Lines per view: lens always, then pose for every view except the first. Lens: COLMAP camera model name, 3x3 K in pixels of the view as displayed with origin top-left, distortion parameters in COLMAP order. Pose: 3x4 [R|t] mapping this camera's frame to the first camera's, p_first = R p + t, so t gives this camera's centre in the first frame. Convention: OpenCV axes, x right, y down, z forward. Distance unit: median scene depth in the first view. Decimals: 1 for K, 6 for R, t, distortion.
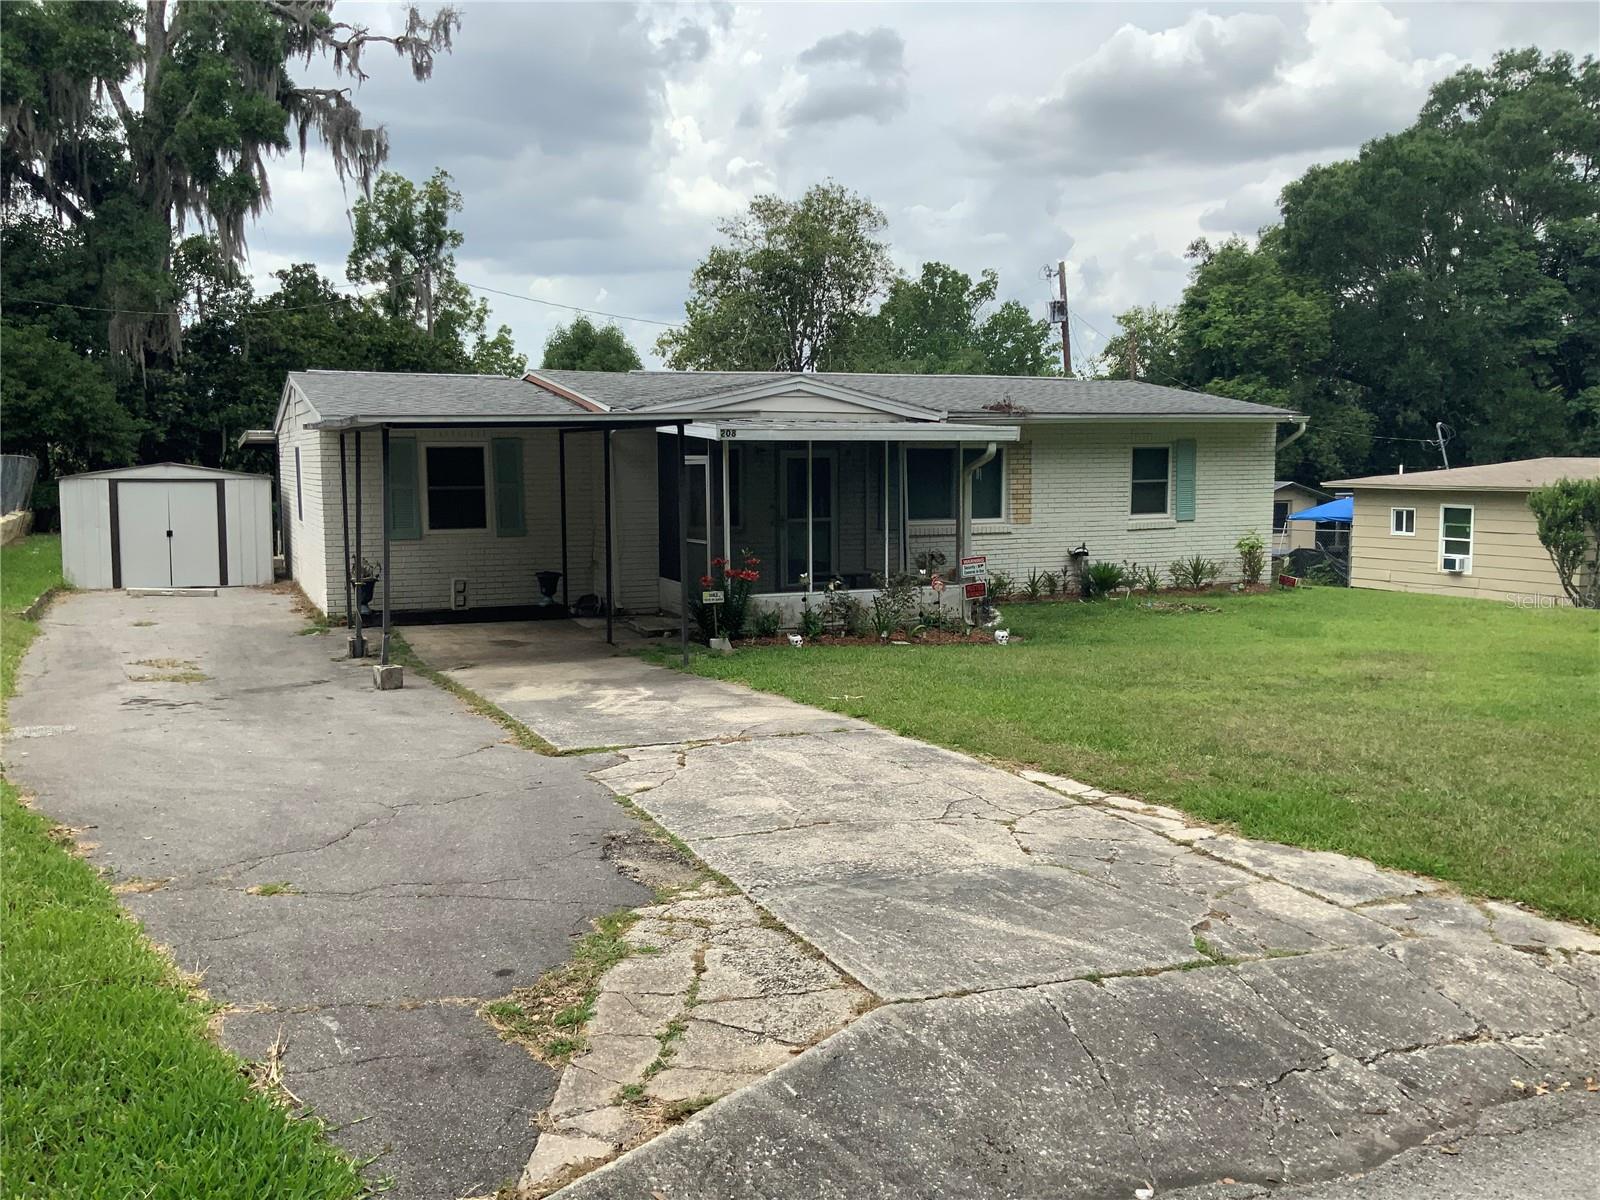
lens RADIAL K [[1320.7, 0, 795.6], [0, 1320.7, 591.8], [0, 0, 1]] dist [0.048950, -0.031610]
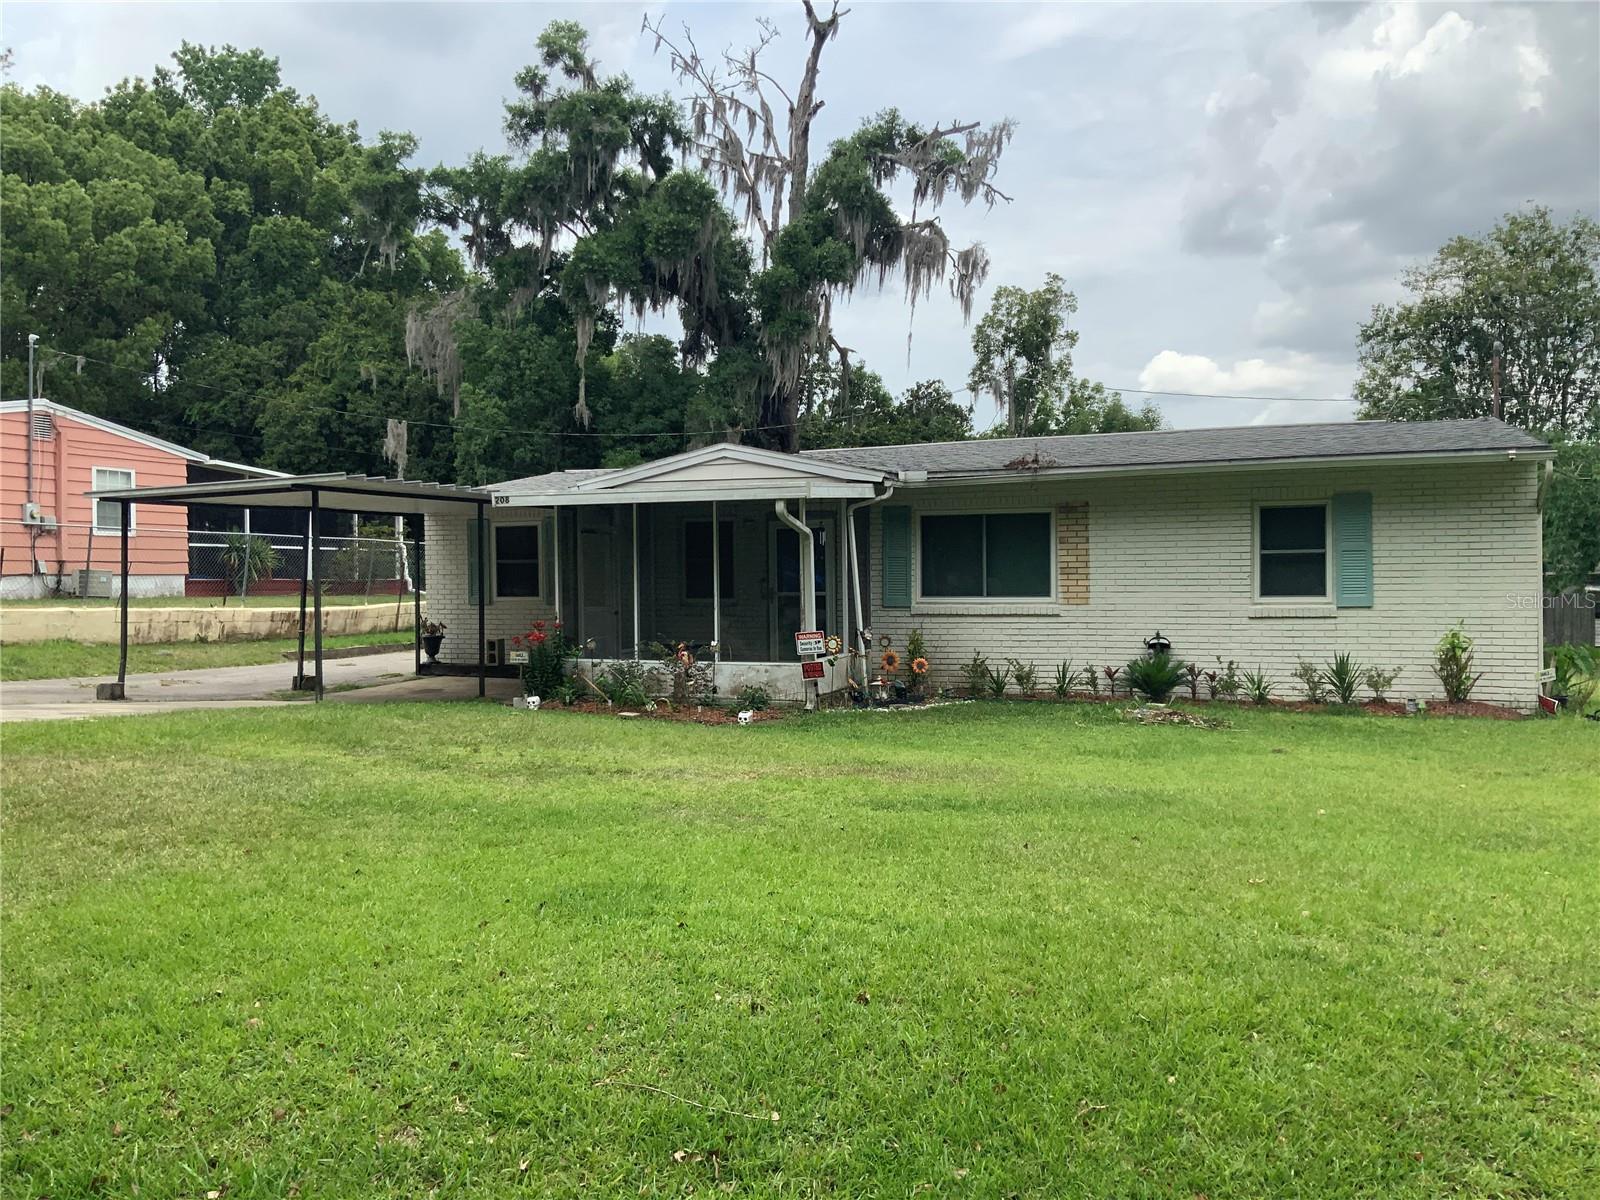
lens RADIAL K [[1320.7, 0, 797.5], [0, 1320.7, 602.9], [0, 0, 1]] dist [0.048950, -0.031610]
pose [[0.685260, 0.011336, -0.728211, 0.612607], [-0.068703, 0.996426, -0.049140, -0.001647], [0.725051, 0.083704, 0.683589, 0.316011]]
